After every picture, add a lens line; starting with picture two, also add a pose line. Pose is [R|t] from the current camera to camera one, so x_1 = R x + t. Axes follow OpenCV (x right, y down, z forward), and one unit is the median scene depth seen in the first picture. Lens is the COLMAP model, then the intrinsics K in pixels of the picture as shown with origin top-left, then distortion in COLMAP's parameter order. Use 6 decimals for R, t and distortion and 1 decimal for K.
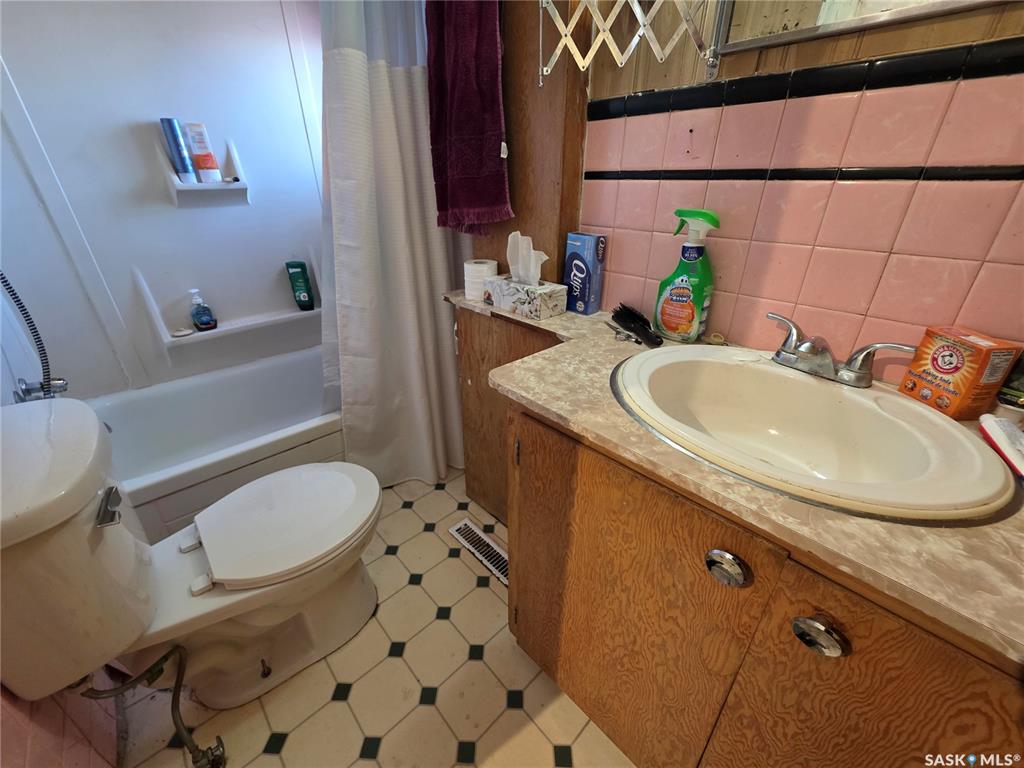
lens RADIAL K [[407.0, 0, 512.0], [0, 407.0, 384.0], [0, 0, 1]] dist [-0.001585, -0.000078]
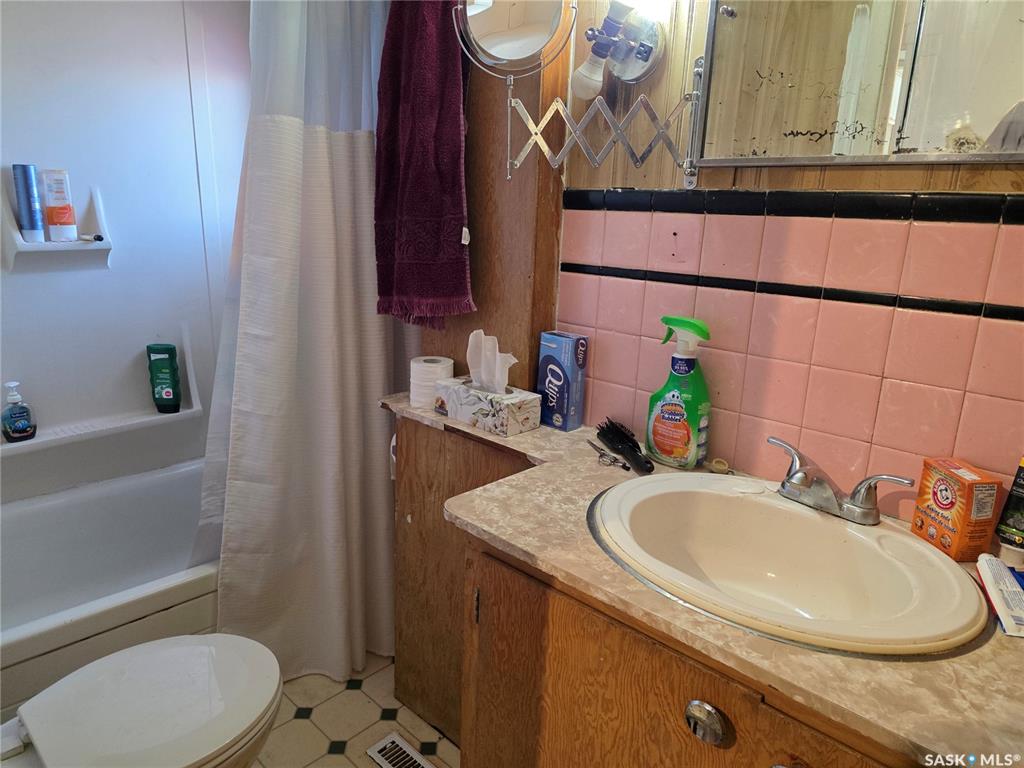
lens RADIAL K [[686.9, 0, 503.3], [0, 686.9, 380.2], [0, 0, 1]] dist [0.088666, -0.098919]
pose [[0.998319, 0.020036, 0.054383, -0.015537], [-0.007932, 0.976745, -0.214256, 0.025380], [-0.057411, 0.213464, 0.975262, -0.387300]]
